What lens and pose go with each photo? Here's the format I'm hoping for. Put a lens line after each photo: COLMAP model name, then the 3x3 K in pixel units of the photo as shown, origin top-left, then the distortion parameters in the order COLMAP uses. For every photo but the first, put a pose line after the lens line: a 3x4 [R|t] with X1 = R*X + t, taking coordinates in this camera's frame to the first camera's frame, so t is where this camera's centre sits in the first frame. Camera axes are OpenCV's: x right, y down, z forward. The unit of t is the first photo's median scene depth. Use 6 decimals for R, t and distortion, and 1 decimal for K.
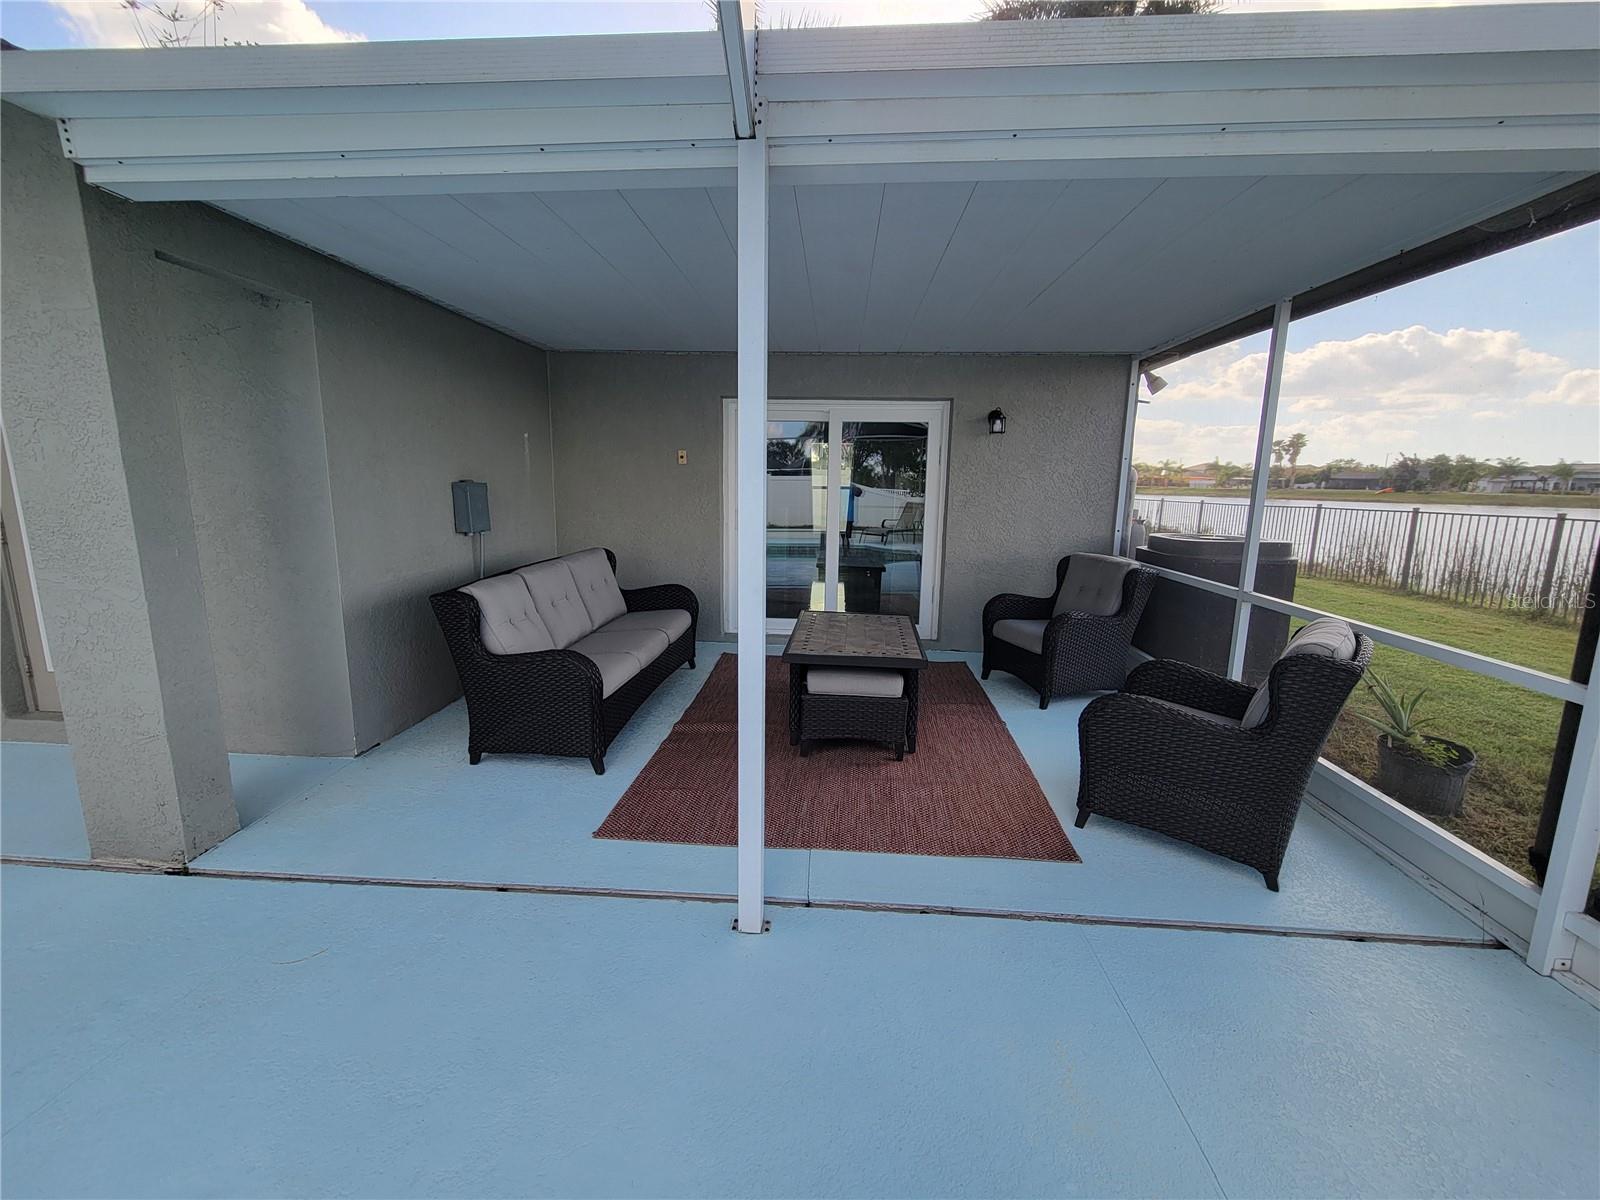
lens RADIAL K [[651.0, 0, 794.7], [0, 651.0, 597.4], [0, 0, 1]] dist [0.000799, 0.000162]
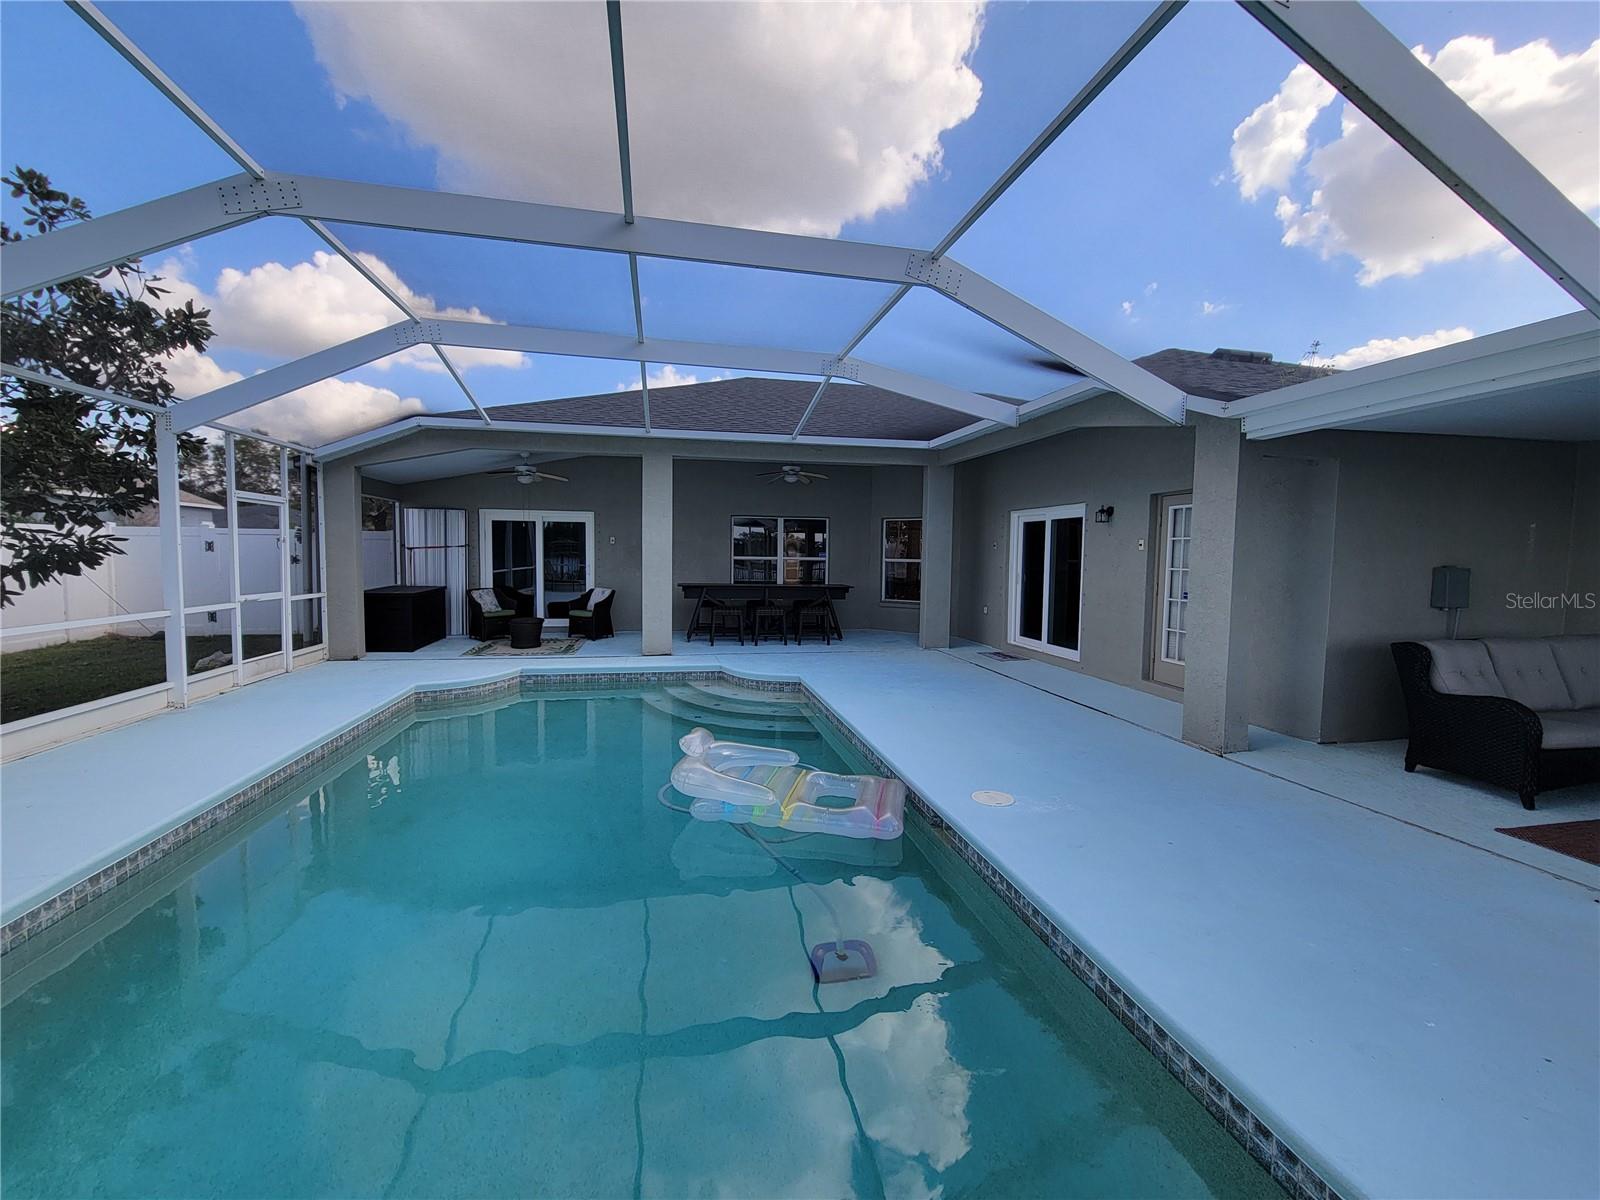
lens RADIAL K [[651.0, 0, 794.7], [0, 651.0, 597.4], [0, 0, 1]] dist [0.000799, 0.000162]
pose [[0.273878, 0.051590, -0.960380, 0.440905], [-0.175858, 0.984412, 0.002730, 0.119338], [0.945550, 0.168143, 0.278681, -0.645914]]
